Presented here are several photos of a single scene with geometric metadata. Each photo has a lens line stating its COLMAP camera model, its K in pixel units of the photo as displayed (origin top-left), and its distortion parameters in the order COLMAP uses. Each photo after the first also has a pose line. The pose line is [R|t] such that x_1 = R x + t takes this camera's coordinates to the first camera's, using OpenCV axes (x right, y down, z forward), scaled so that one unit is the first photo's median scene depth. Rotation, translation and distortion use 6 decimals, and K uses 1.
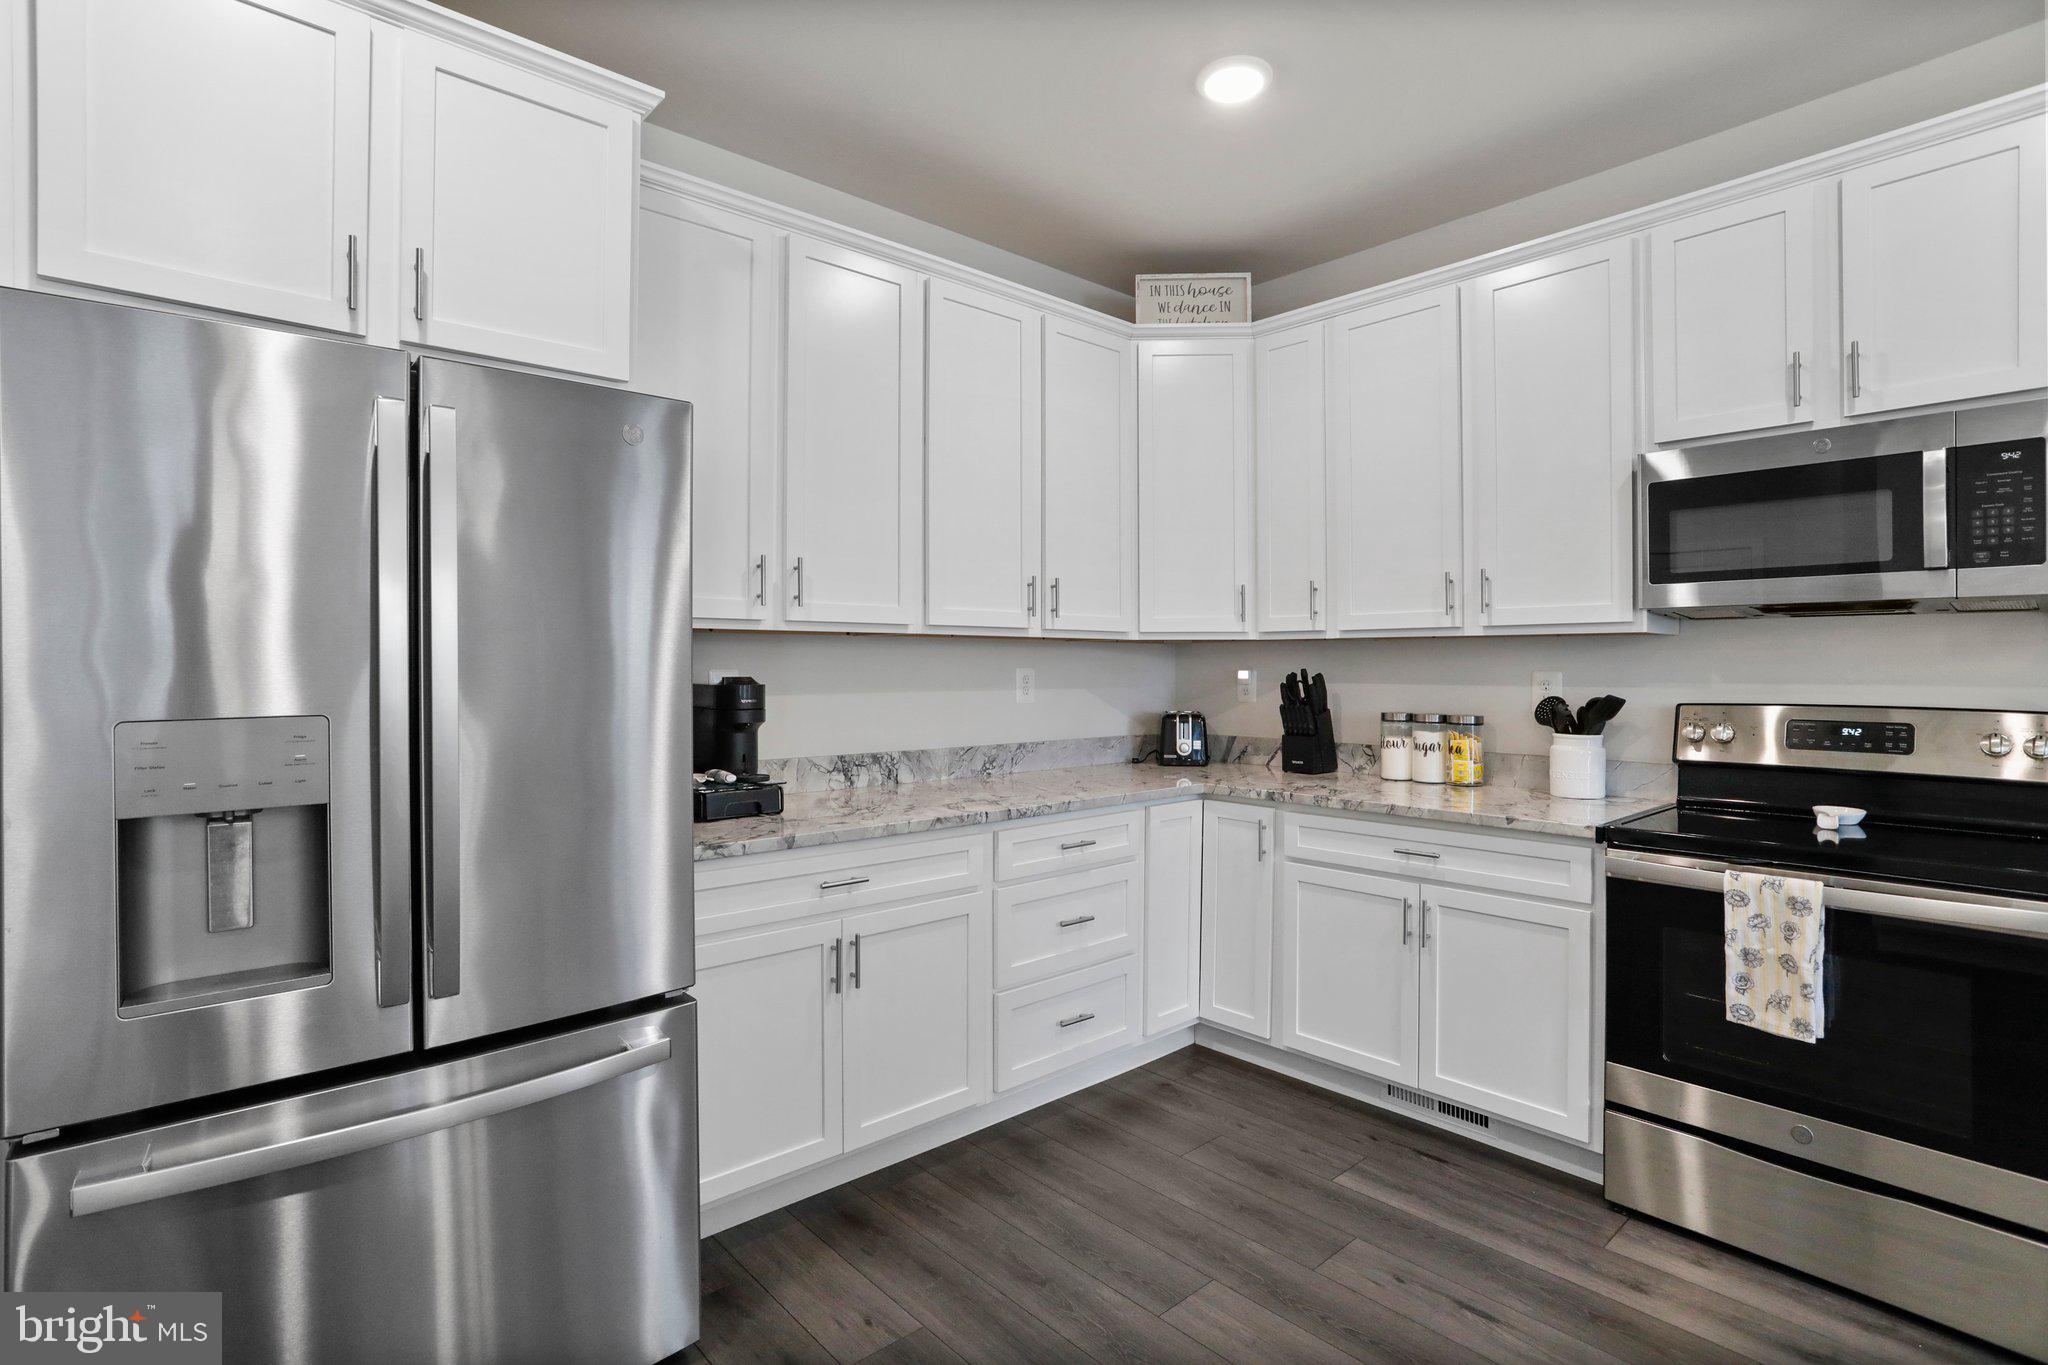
lens RADIAL K [[998.5, 0, 1018.8], [0, 998.5, 675.1], [0, 0, 1]] dist [-0.040056, 0.024488]
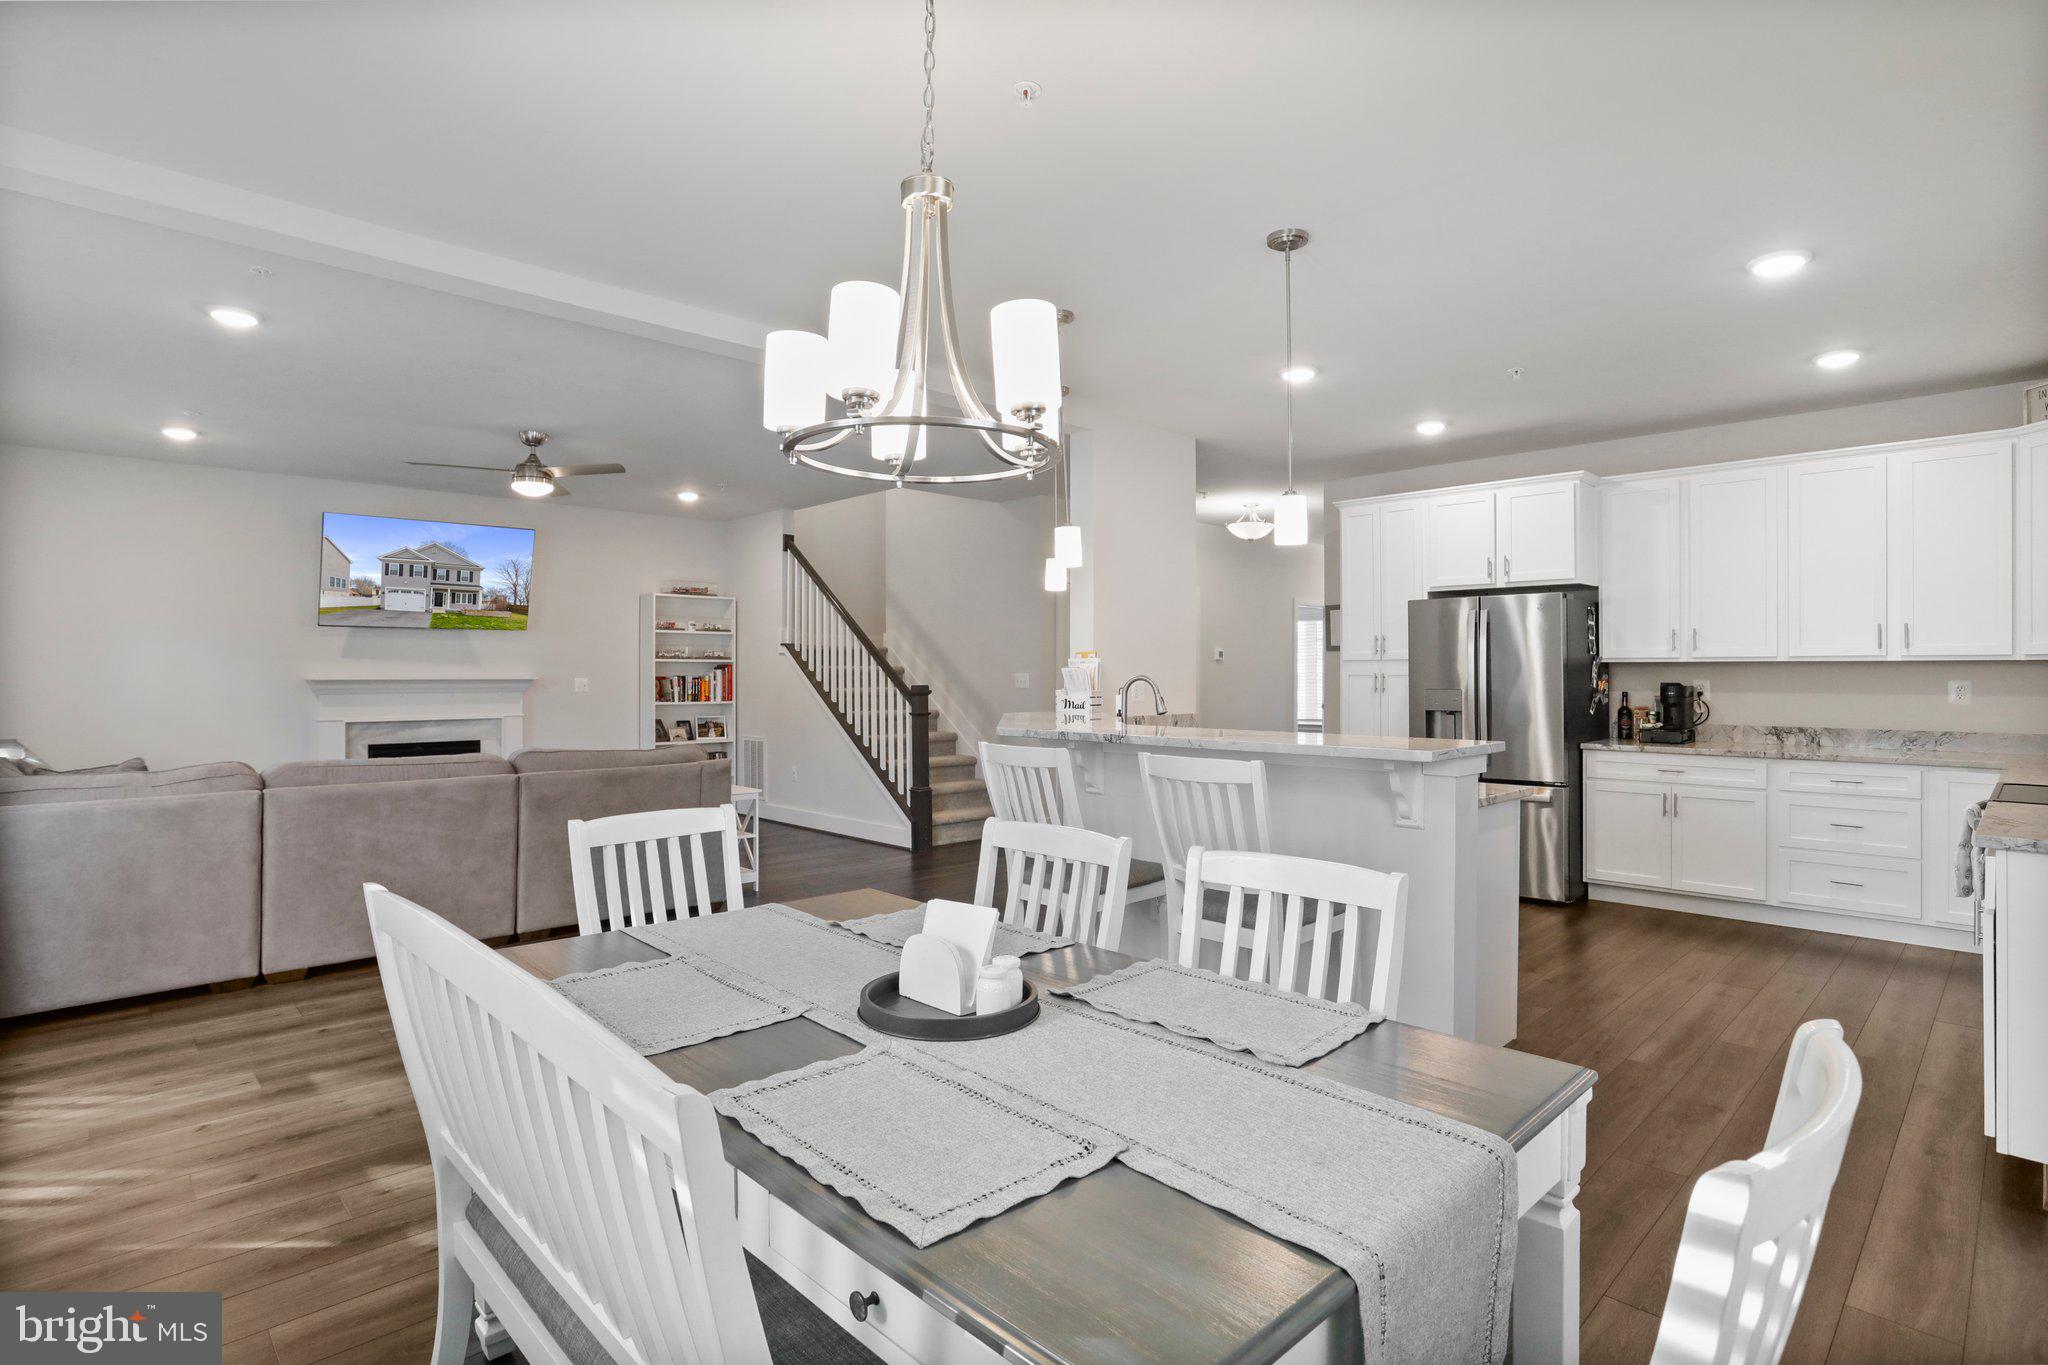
lens RADIAL K [[1010.0, 0, 1024.0], [0, 1010.0, 682.5], [0, 0, 1]] dist [-0.015994, 0.000128]
pose [[0.061277, 0.010928, -0.998061, 1.714272], [-0.009121, 0.999904, 0.010389, -0.007689], [0.998079, 0.008467, 0.061371, -0.544267]]
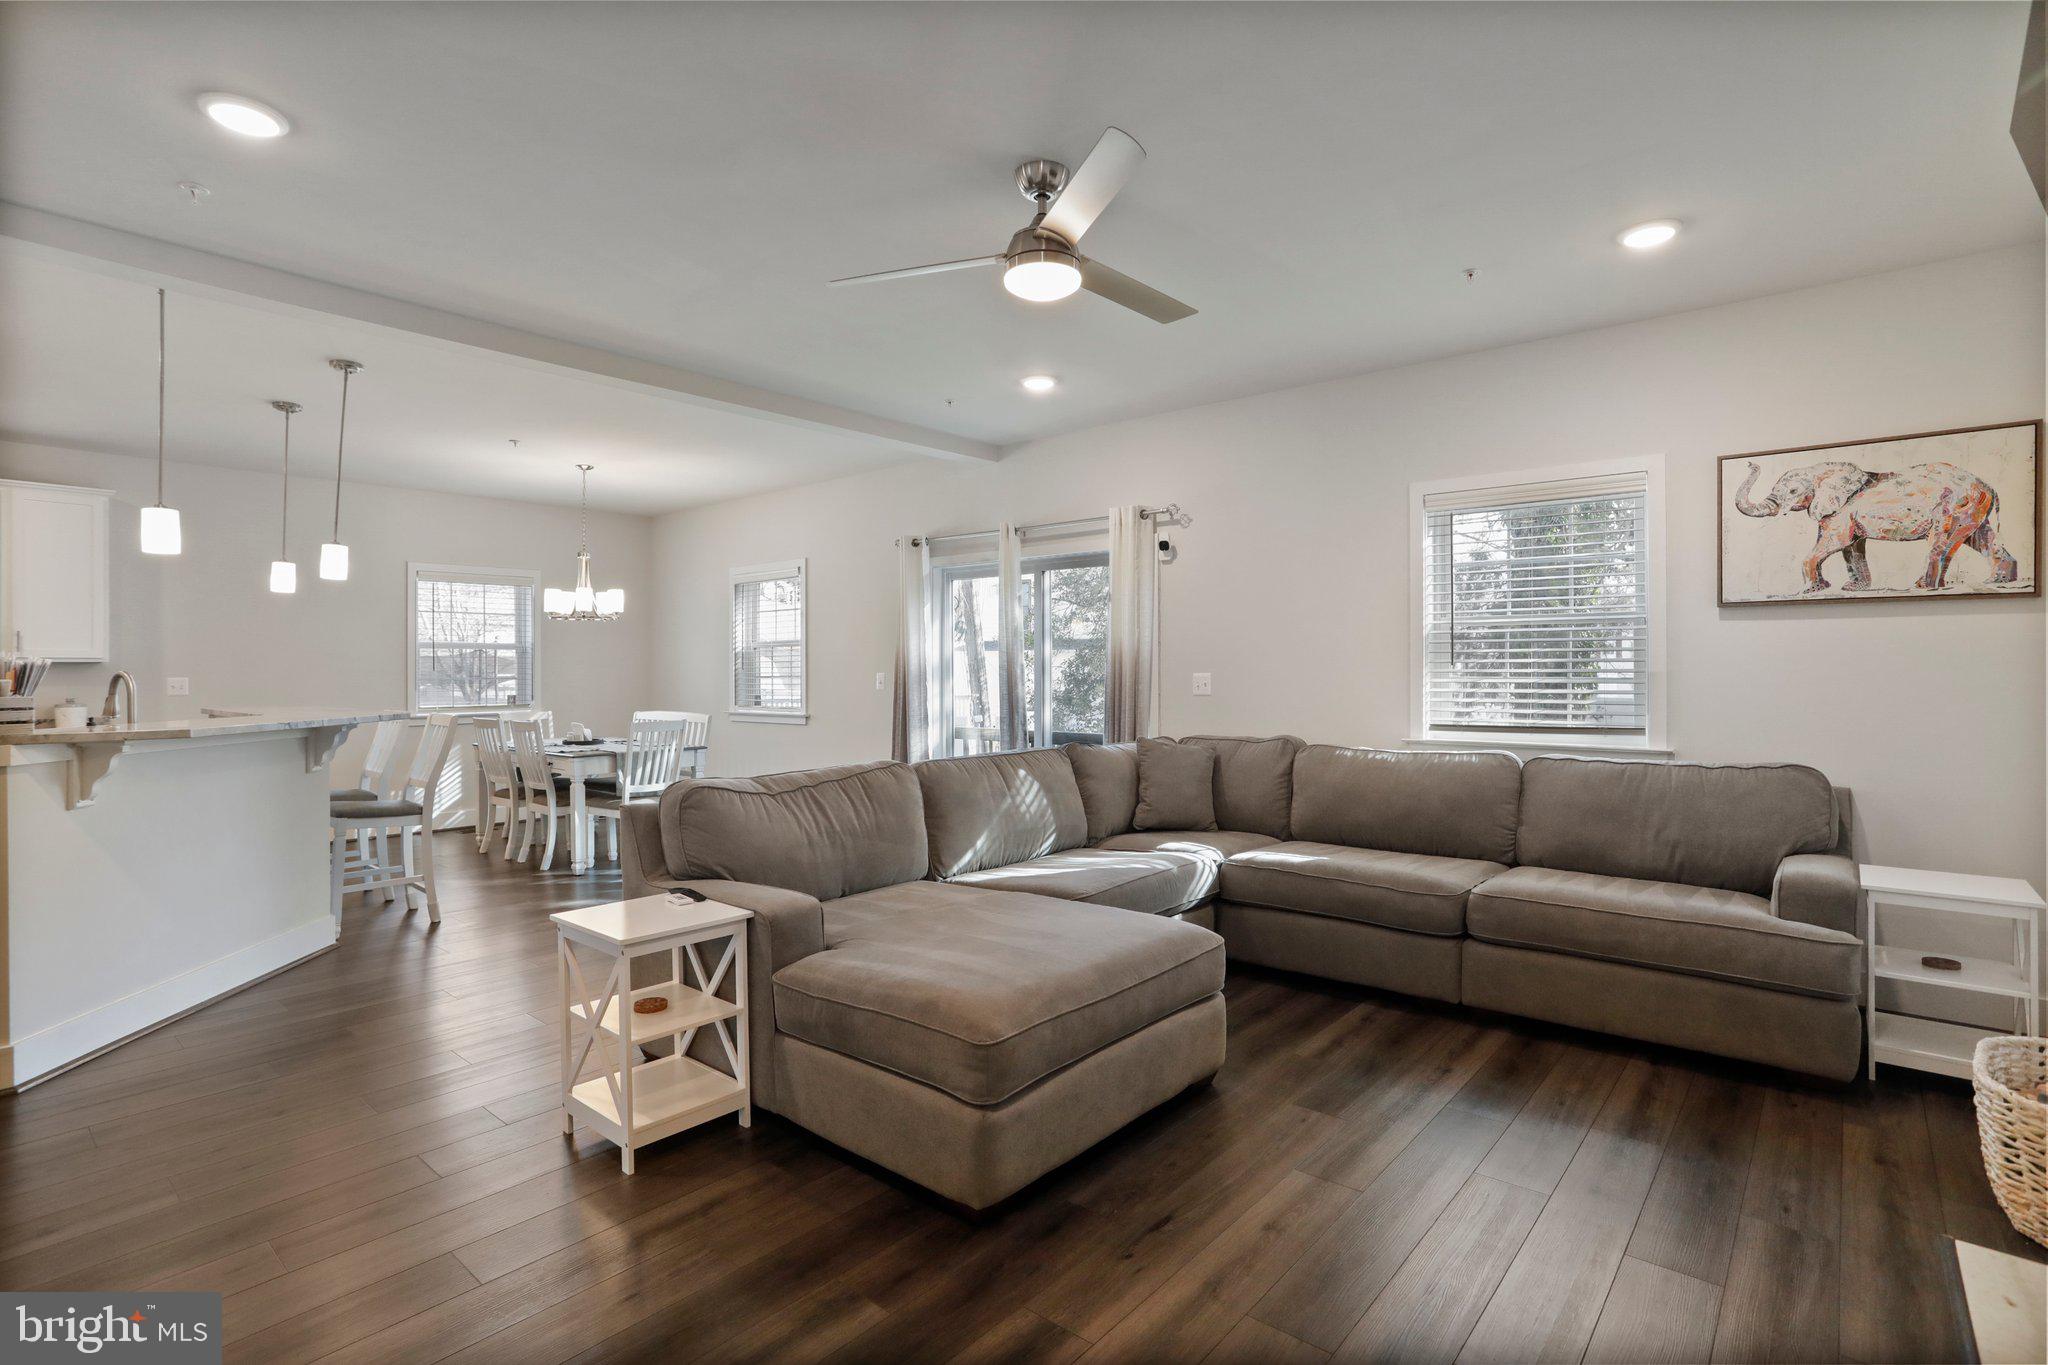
lens RADIAL K [[965.3, 0, 1007.1], [0, 965.3, 671.0], [0, 0, 1]] dist [-0.019143, 0.000441]
pose [[-0.135180, 0.000546, 0.990821, -1.484481], [0.009293, 0.999957, 0.000717, 0.016524], [-0.990777, 0.009305, -0.135180, -1.279519]]
